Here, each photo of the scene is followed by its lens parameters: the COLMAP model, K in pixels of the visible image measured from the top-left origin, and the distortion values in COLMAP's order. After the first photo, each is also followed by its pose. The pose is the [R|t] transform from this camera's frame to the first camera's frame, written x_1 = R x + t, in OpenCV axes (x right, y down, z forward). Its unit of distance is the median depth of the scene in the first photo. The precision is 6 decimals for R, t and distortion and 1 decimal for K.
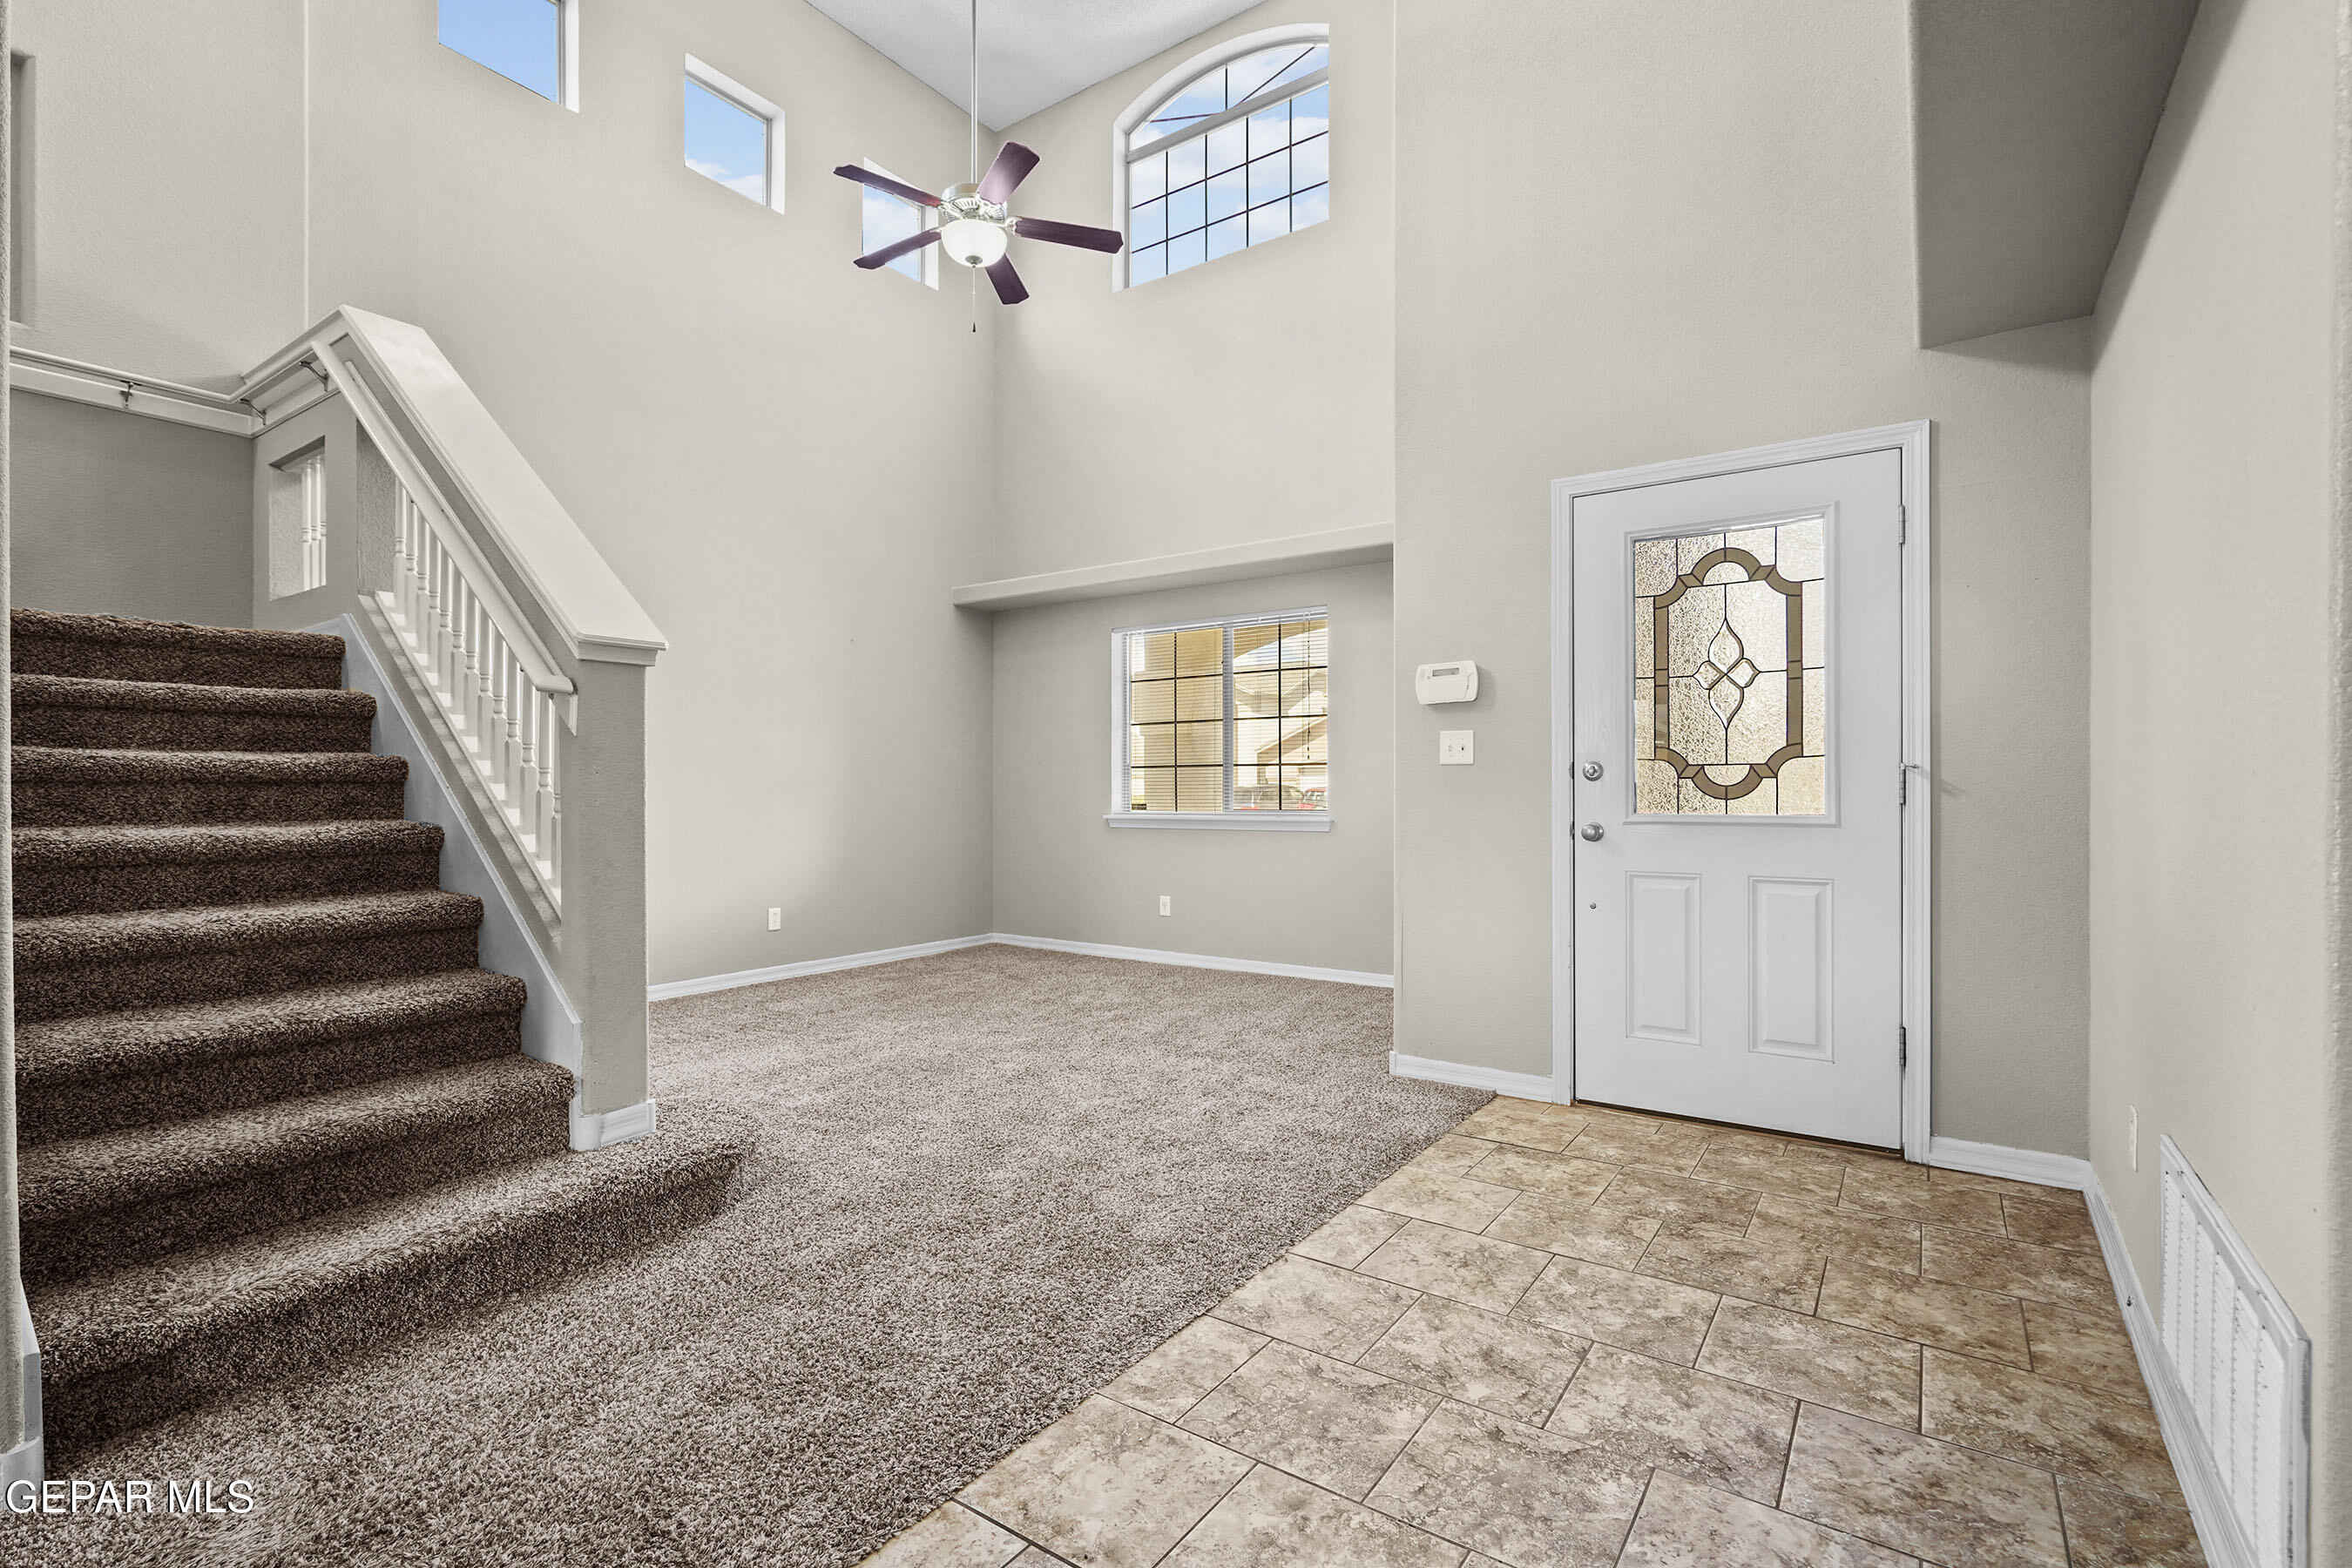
lens RADIAL K [[1087.7, 0, 1165.9], [0, 1087.7, 772.8], [0, 0, 1]] dist [0.001742, 0.000025]
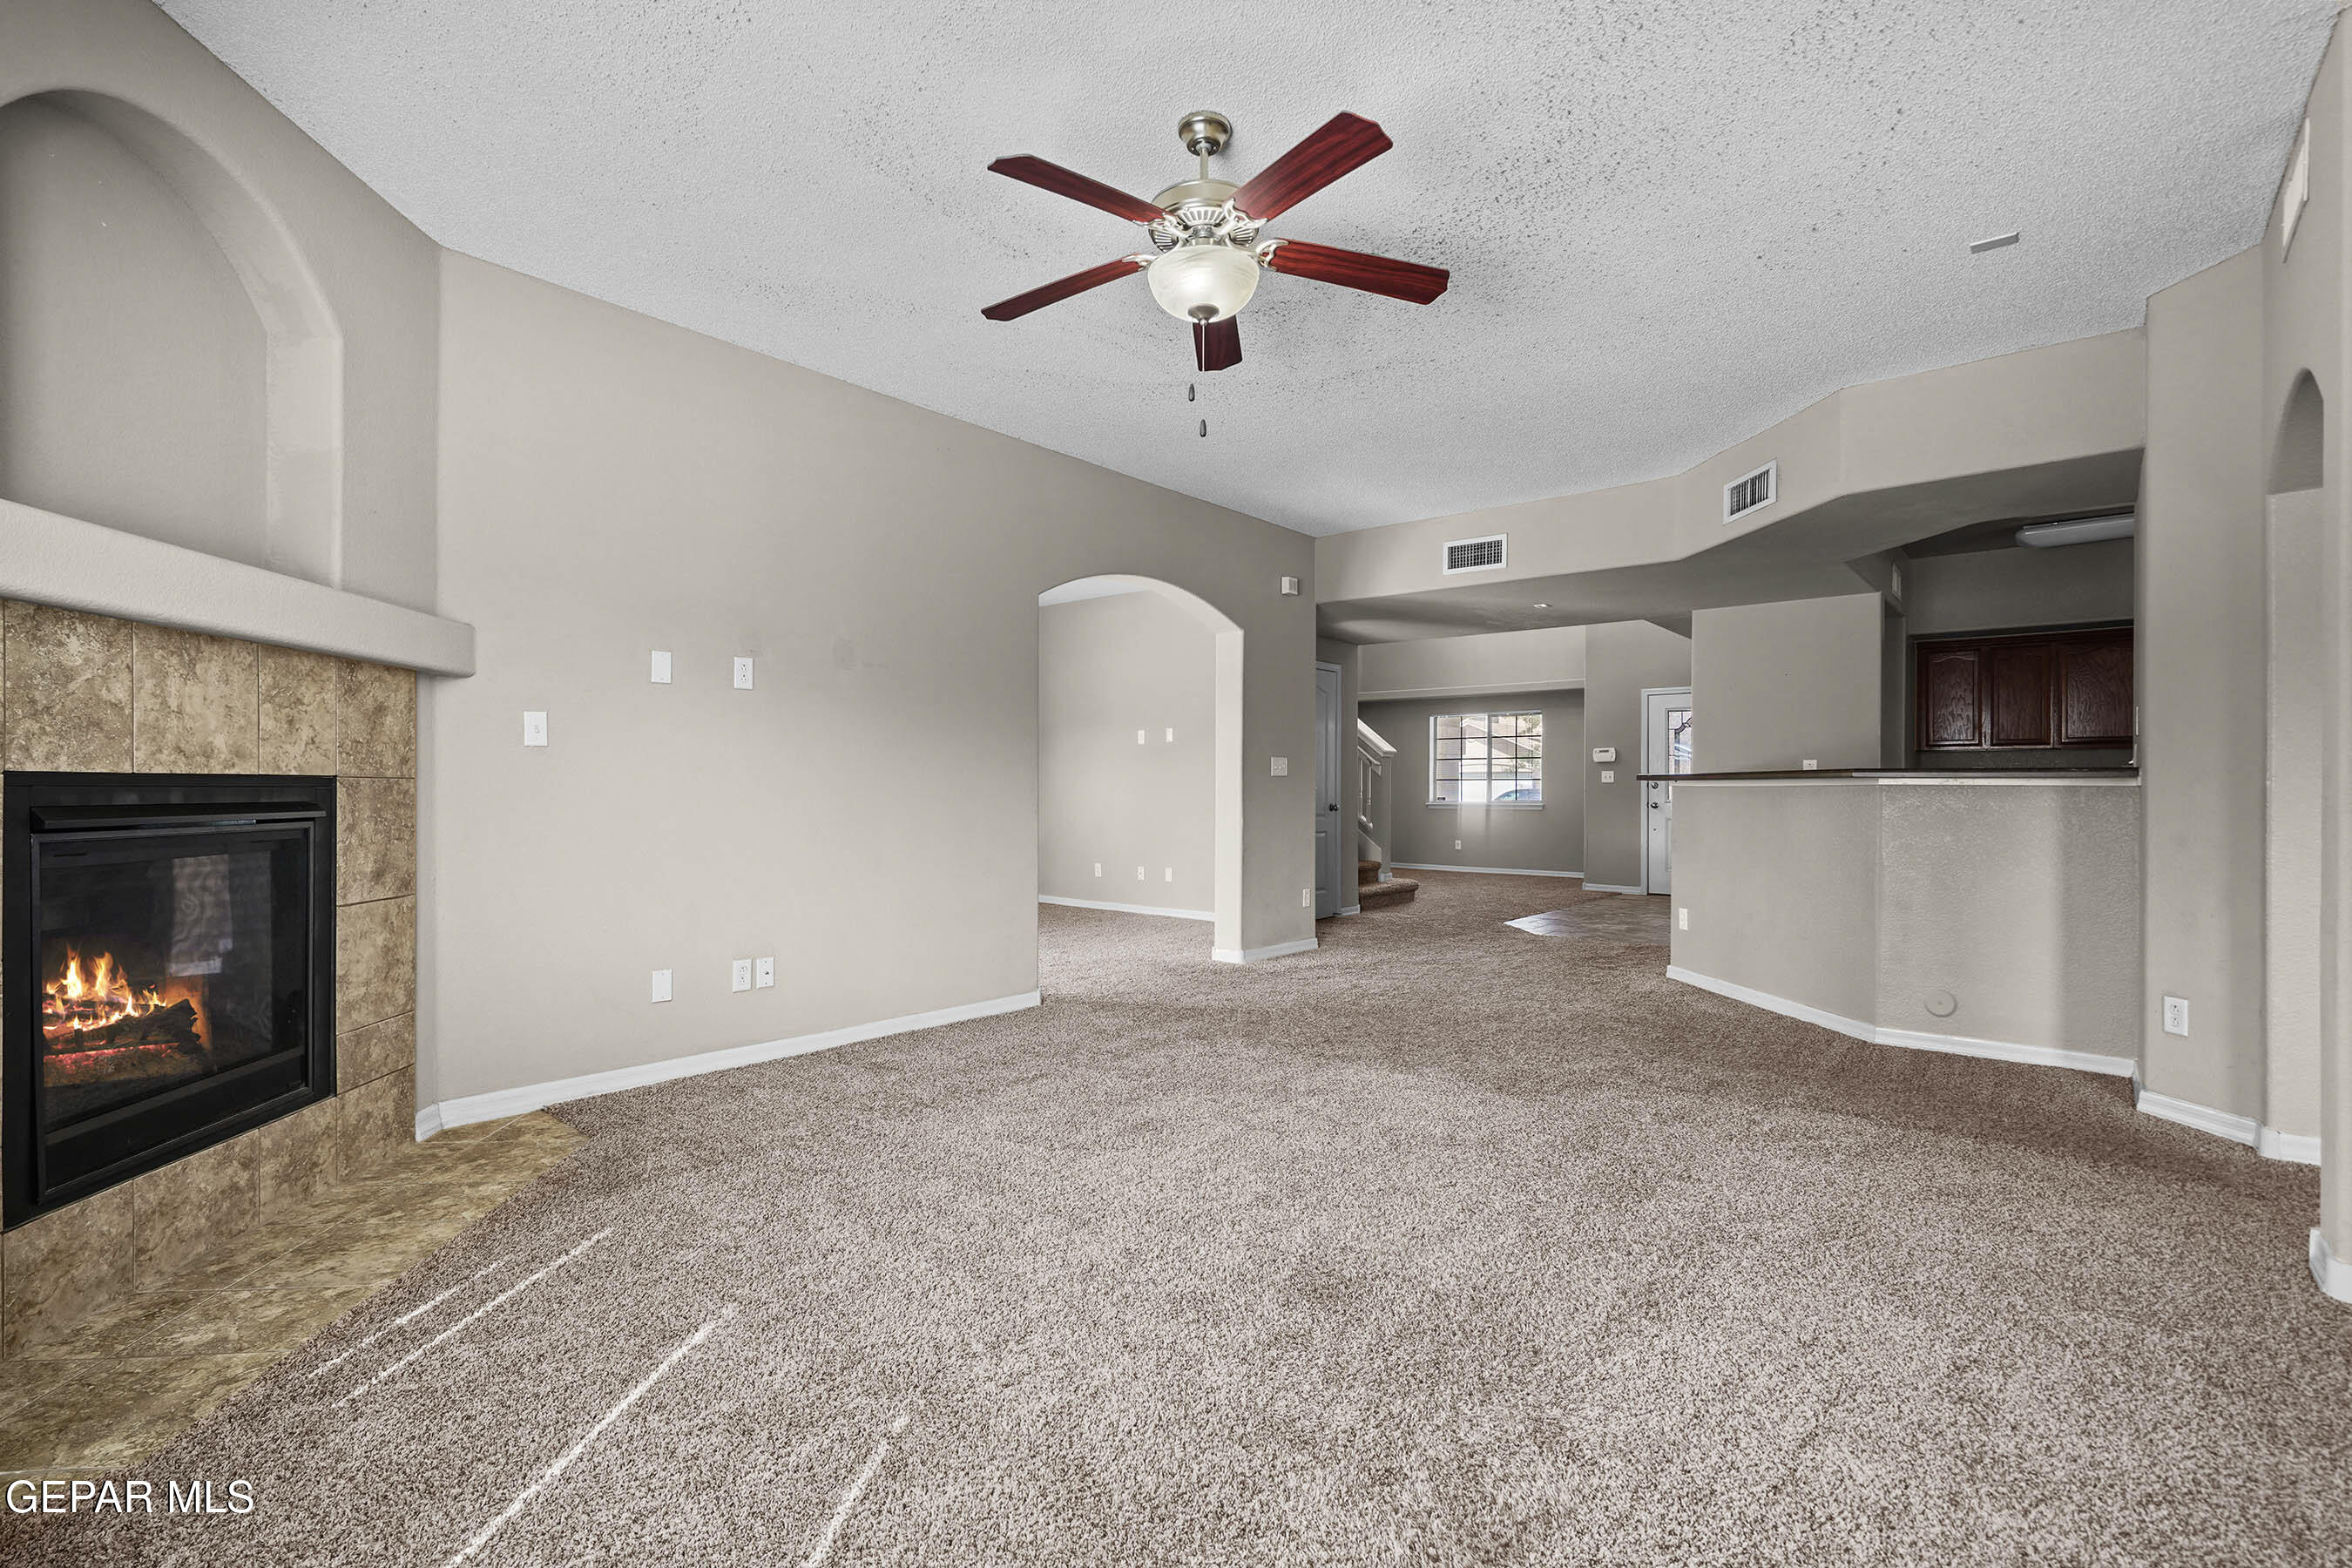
lens RADIAL K [[1087.7, 0, 1169.7], [0, 1087.7, 781.7], [0, 0, 1]] dist [0.001742, 0.000025]
pose [[0.996563, 0.004635, -0.082713, -0.945796], [-0.003887, 0.999950, 0.009195, -0.045556], [0.082751, -0.008842, 0.996531, -2.866439]]
